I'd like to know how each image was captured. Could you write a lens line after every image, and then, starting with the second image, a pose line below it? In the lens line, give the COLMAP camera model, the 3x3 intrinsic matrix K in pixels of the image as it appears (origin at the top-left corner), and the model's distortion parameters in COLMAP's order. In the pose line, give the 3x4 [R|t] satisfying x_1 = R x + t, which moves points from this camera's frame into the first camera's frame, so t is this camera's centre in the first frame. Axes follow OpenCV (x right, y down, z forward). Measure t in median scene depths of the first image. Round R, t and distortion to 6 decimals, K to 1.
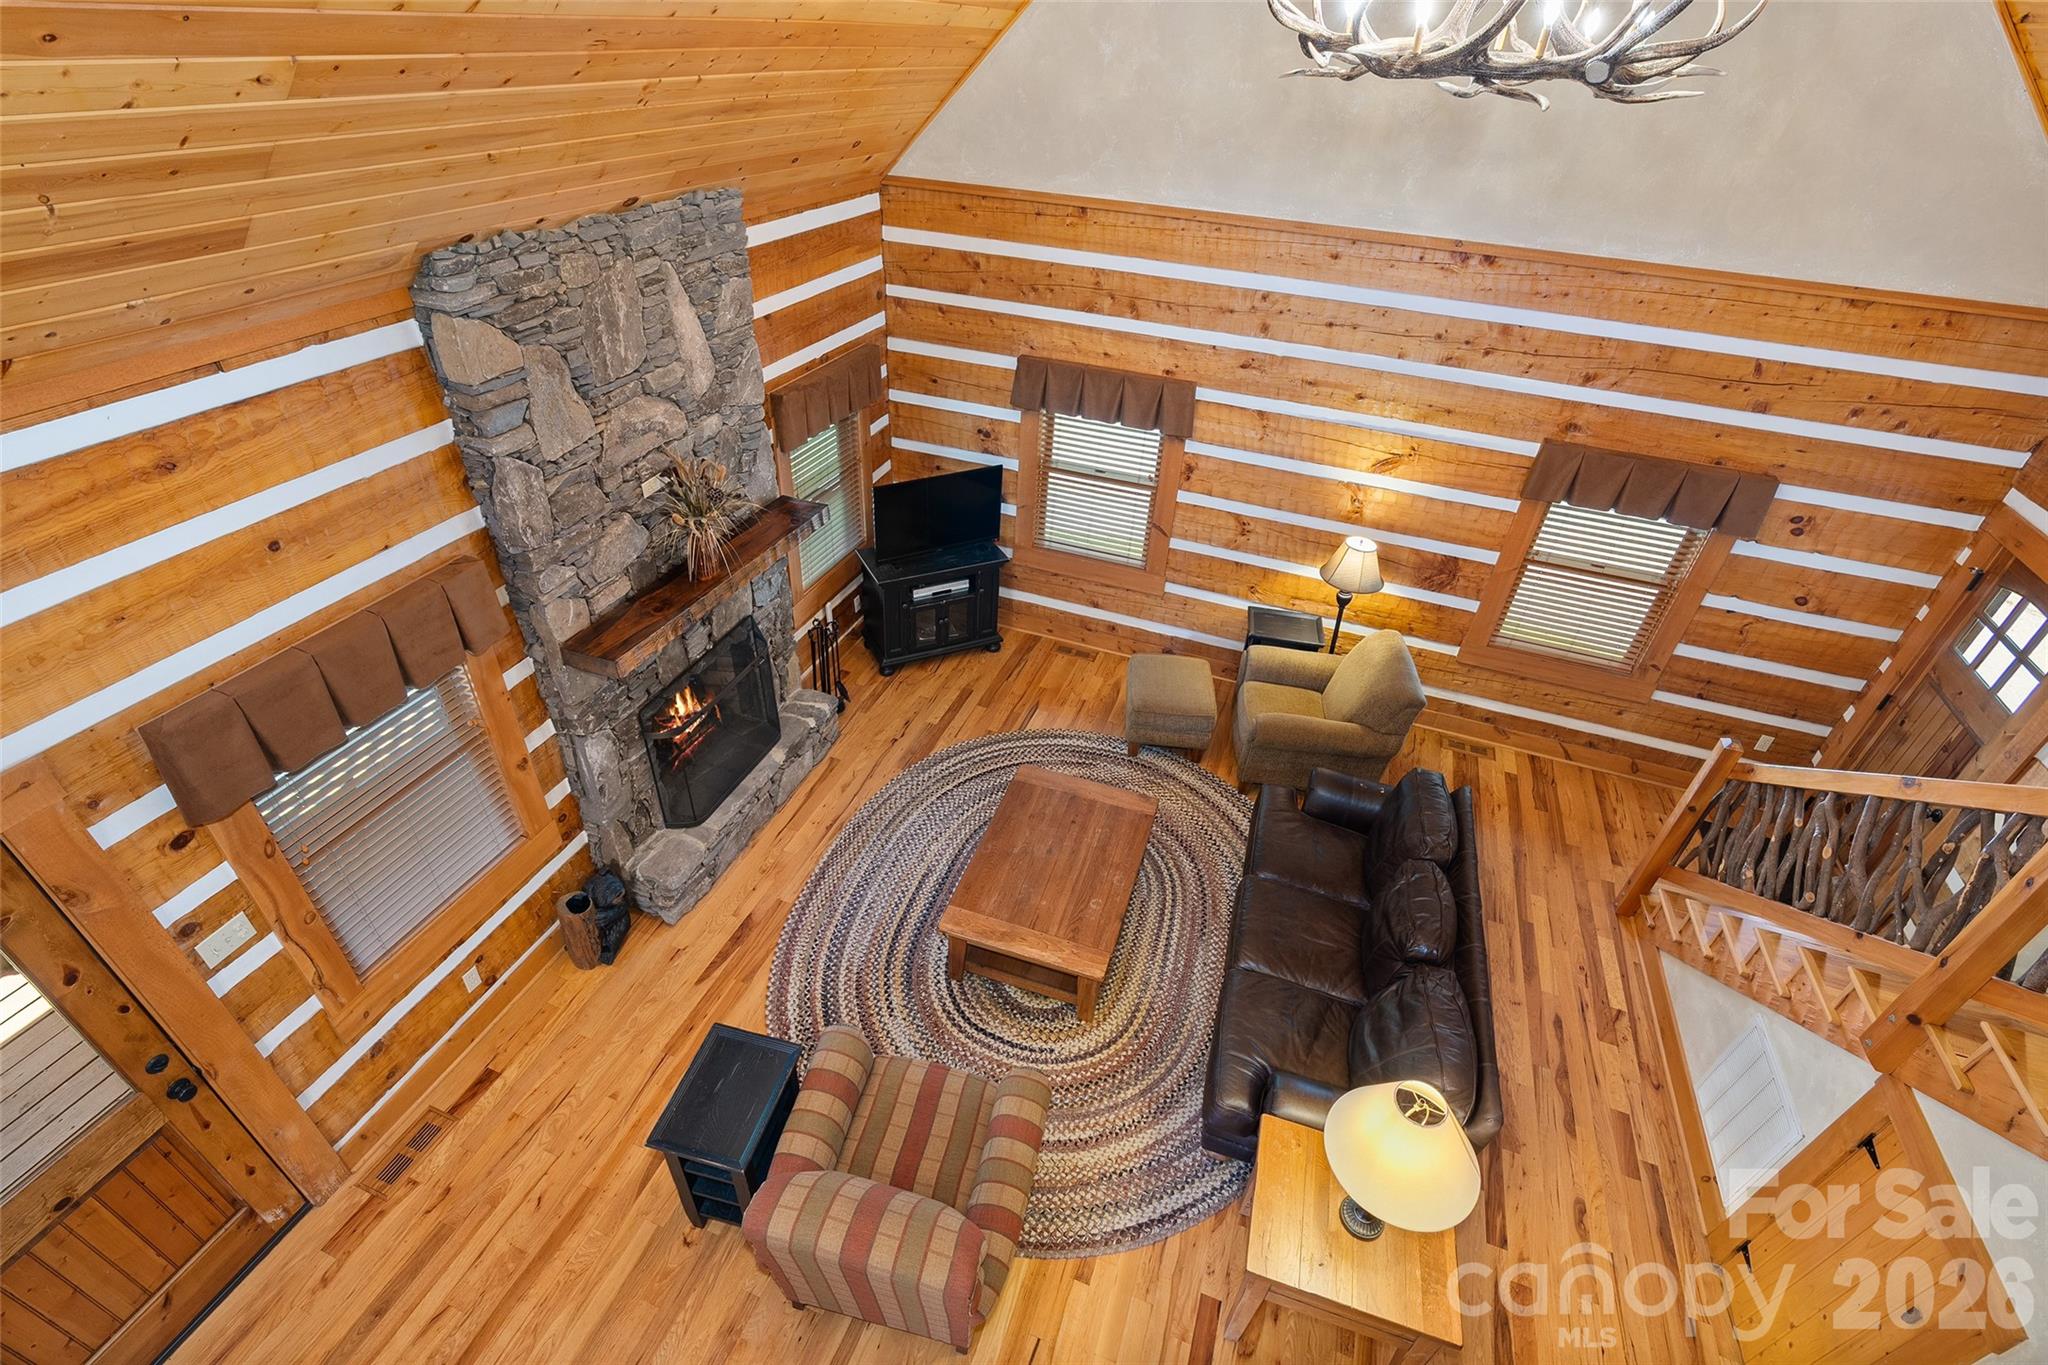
lens RADIAL K [[926.6, 0, 1020.6], [0, 926.6, 684.6], [0, 0, 1]] dist [-0.003931, 0.001108]
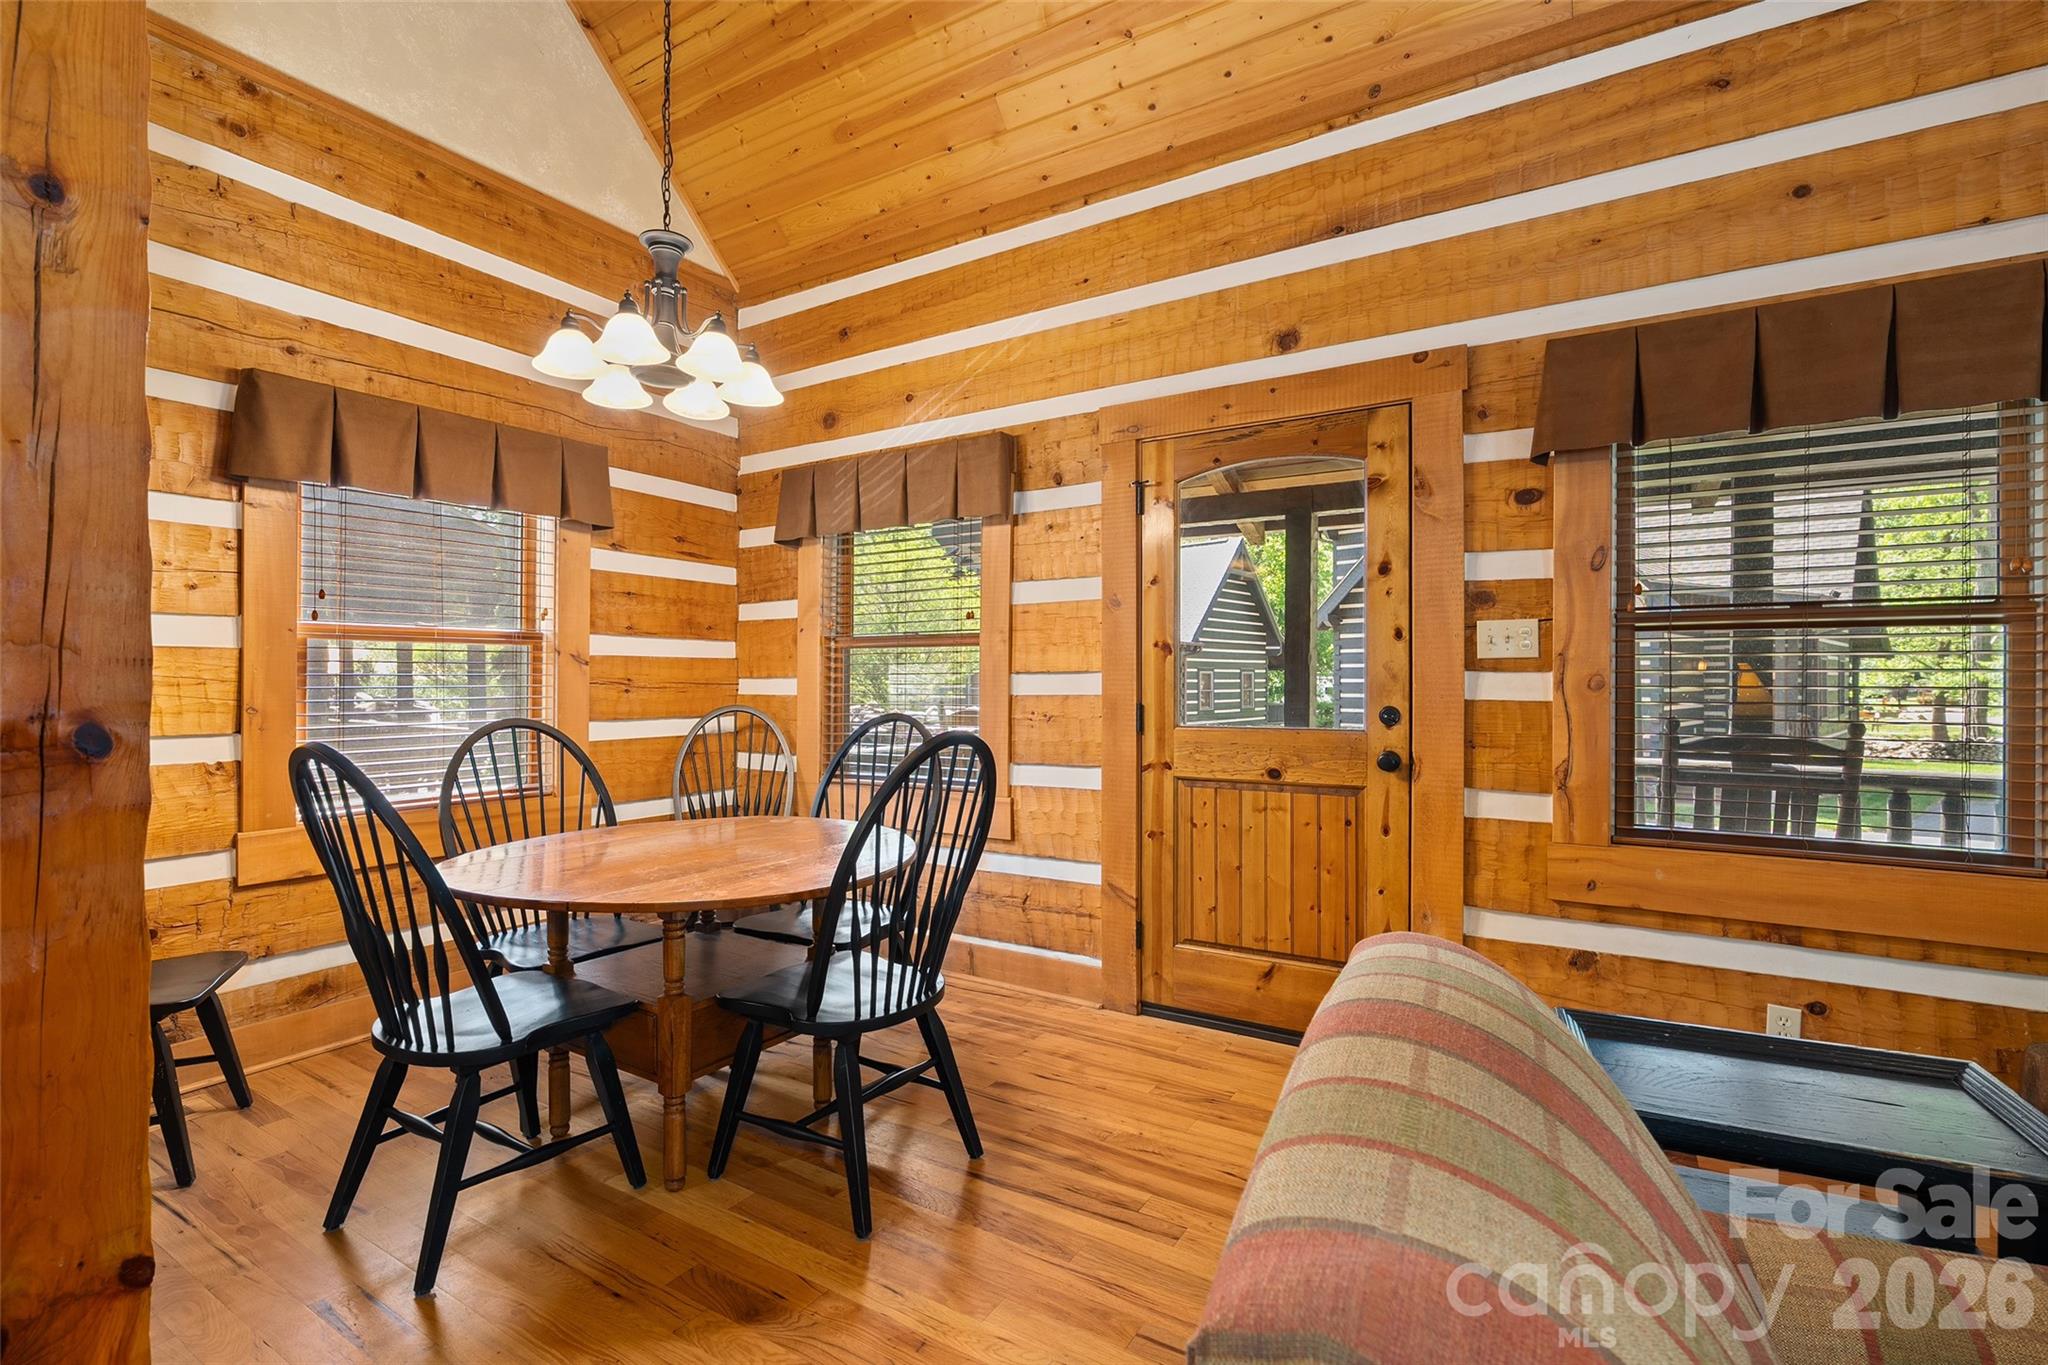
lens RADIAL K [[939.1, 0, 1022.3], [0, 939.1, 679.0], [0, 0, 1]] dist [-0.003451, 0.000531]
pose [[-0.207206, -0.053294, -0.976845, 0.068427], [-0.585358, 0.806804, 0.080148, 0.311162], [0.783850, 0.588411, -0.198371, 0.513152]]
